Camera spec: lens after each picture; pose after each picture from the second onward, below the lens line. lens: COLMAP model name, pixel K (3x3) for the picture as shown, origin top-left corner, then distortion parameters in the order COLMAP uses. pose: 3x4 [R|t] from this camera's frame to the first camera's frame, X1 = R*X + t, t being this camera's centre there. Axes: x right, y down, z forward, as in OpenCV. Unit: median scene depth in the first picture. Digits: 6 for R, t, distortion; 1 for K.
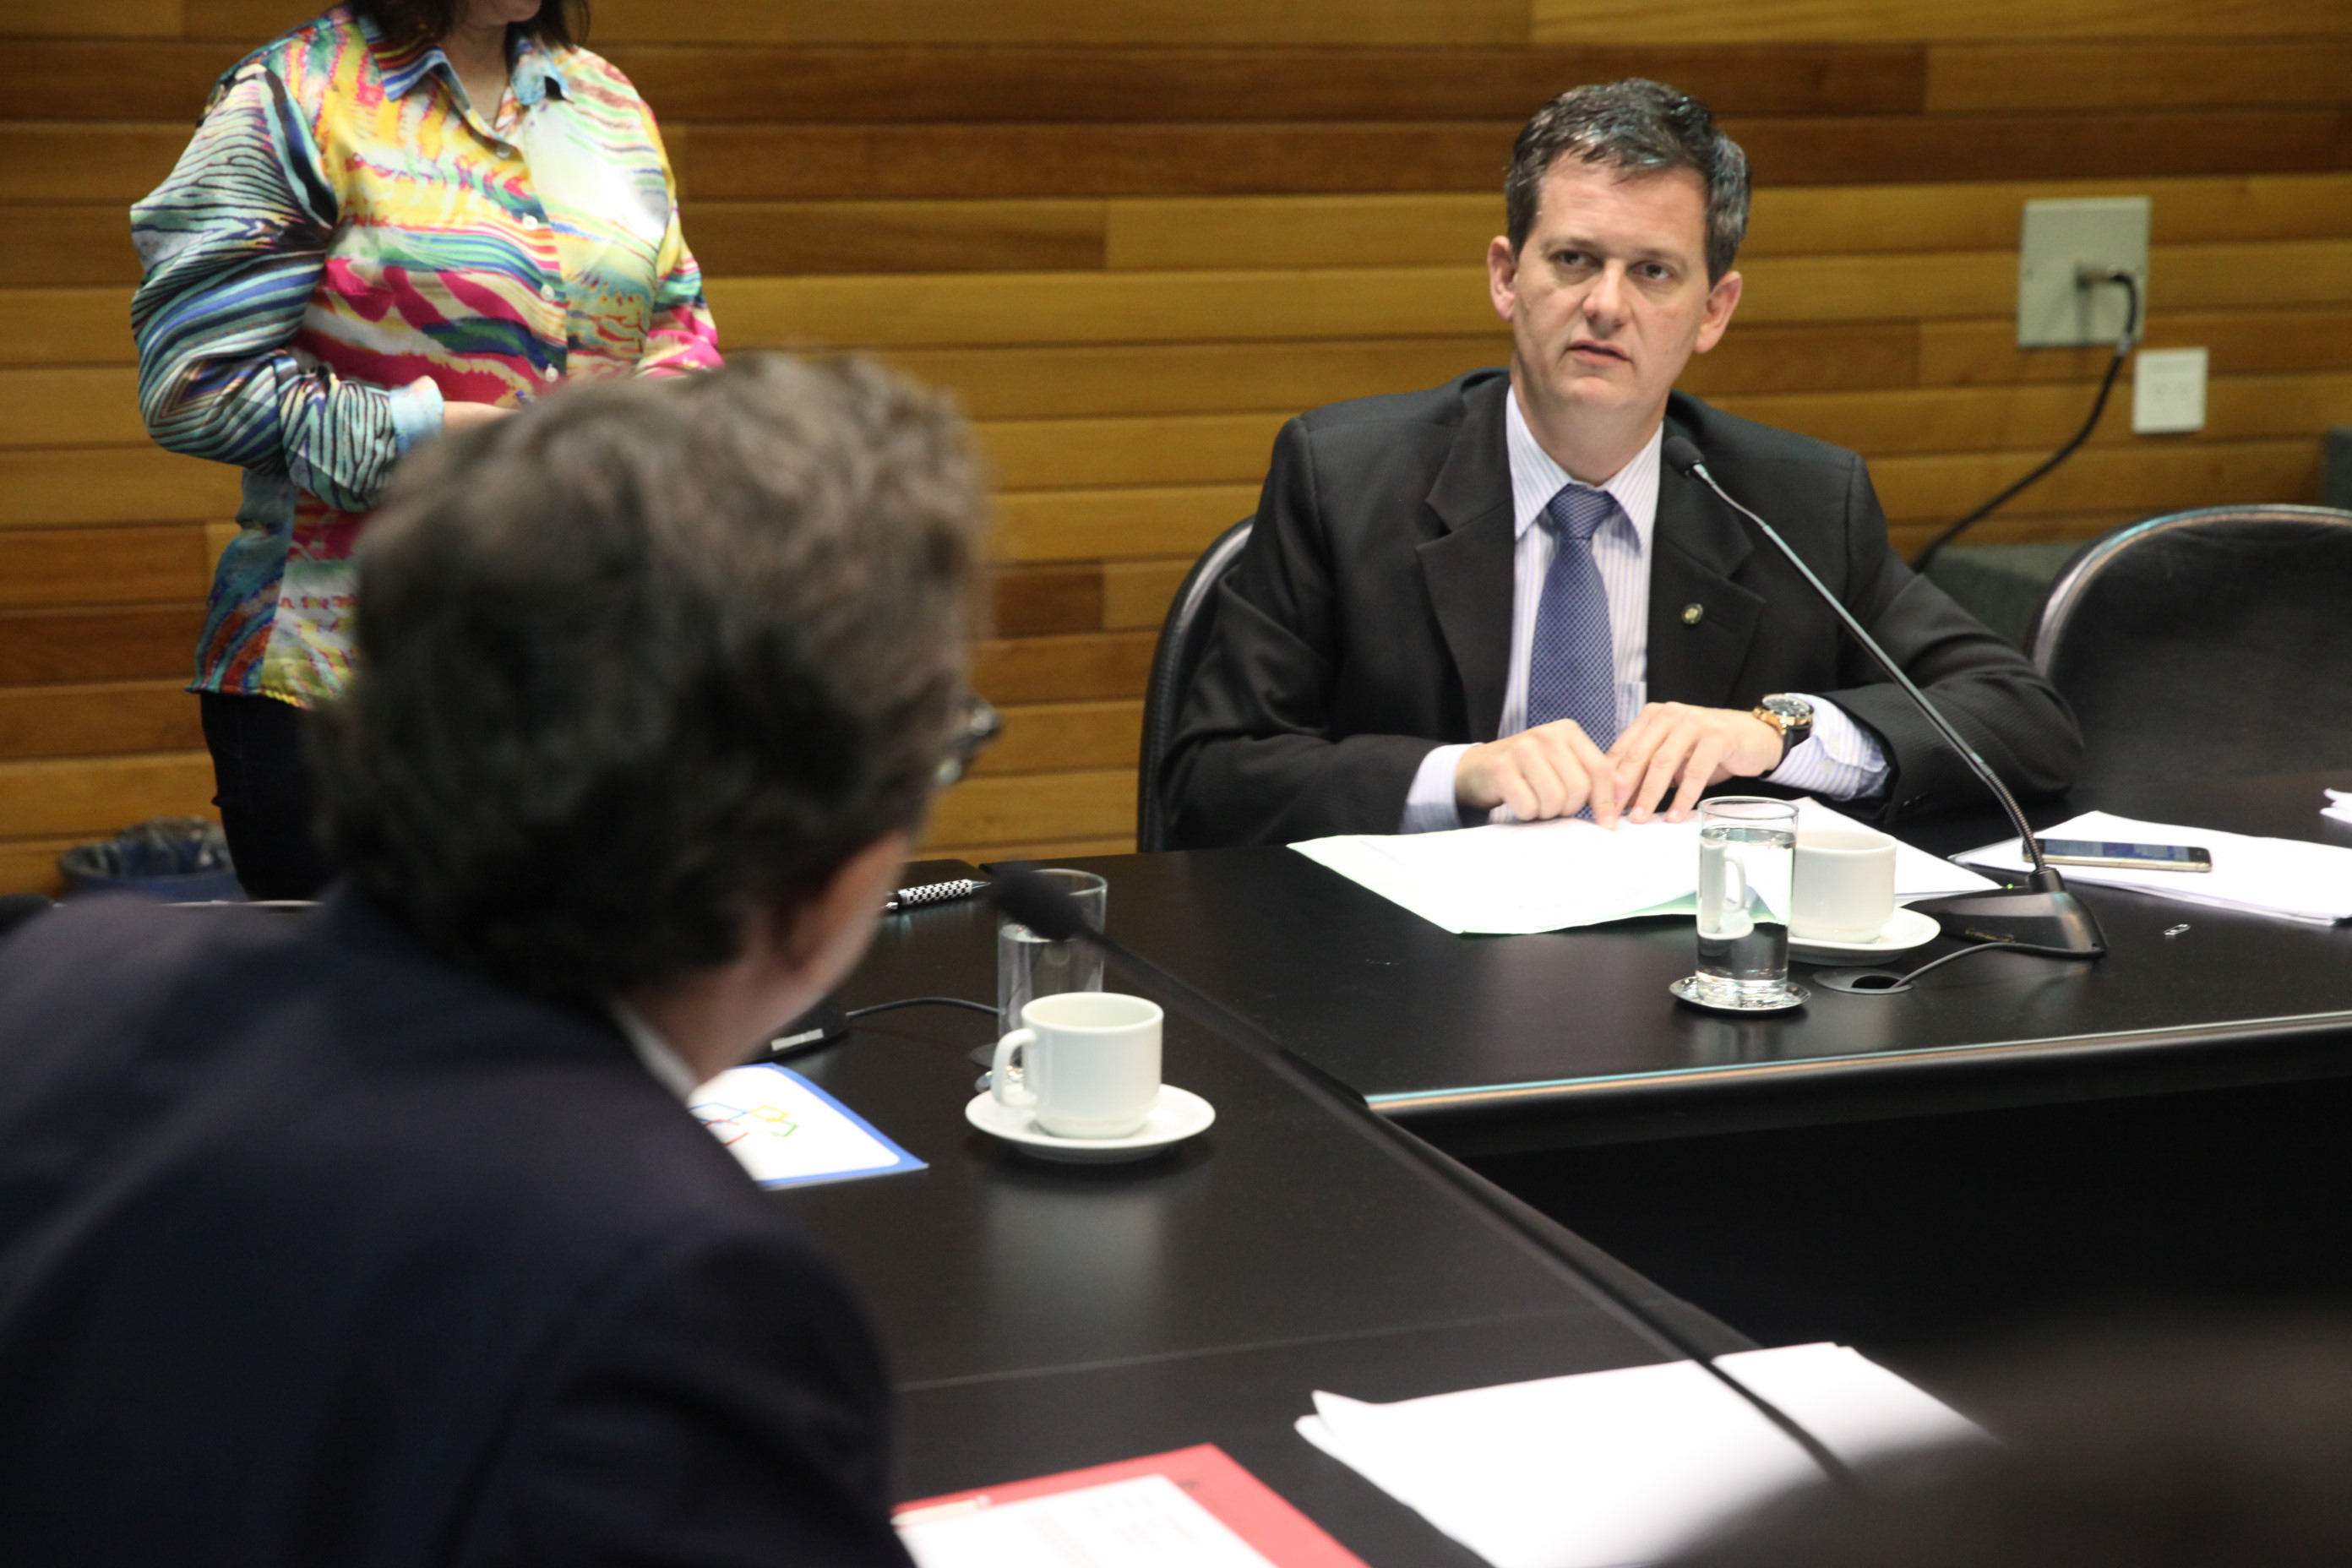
lens RADIAL K [[4525.2, 0, 1176.0], [0, 4525.2, 784.0], [0, 0, 1]] dist [0.339341, -0.001403]
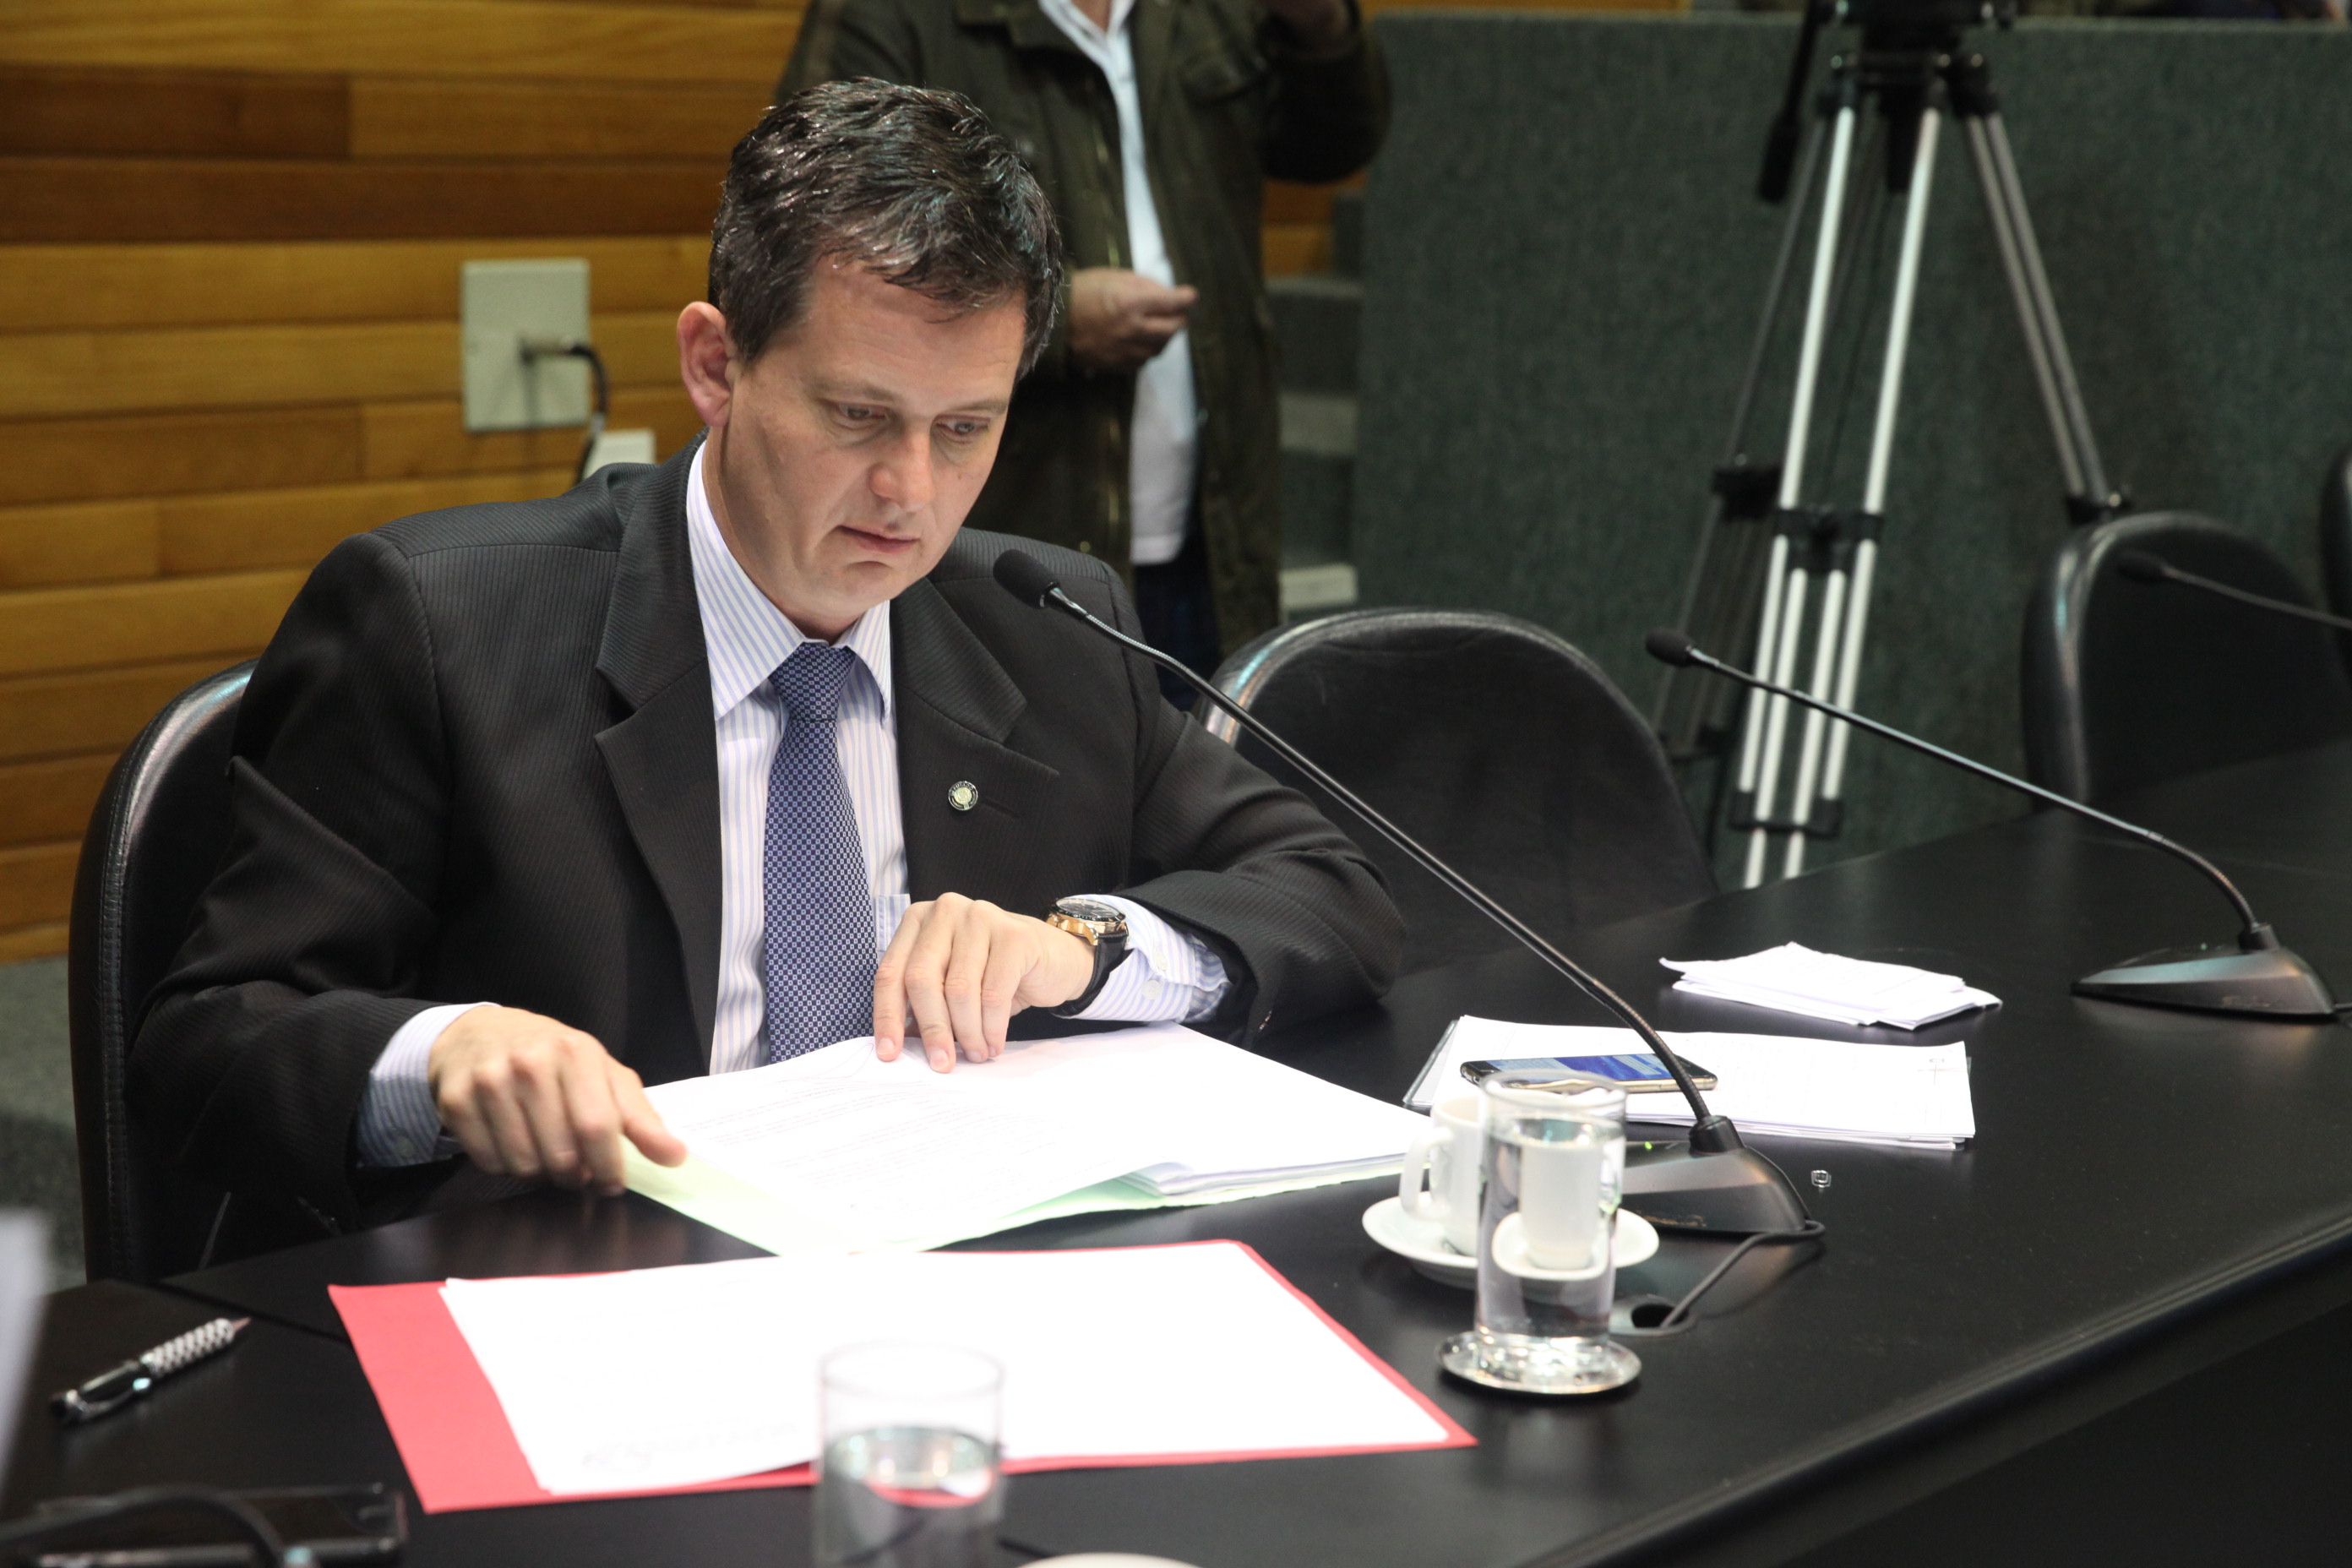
lens RADIAL K [[4525.2, 0, 1176.0], [0, 4525.2, 784.0], [0, 0, 1]] dist [0.339341, -0.001403]
pose [[0.880164, -0.072524, 0.469096, -0.108671], [0.080789, 0.996728, 0.002514, -0.021142], [-0.467744, 0.035685, 0.883143, 0.186908]]
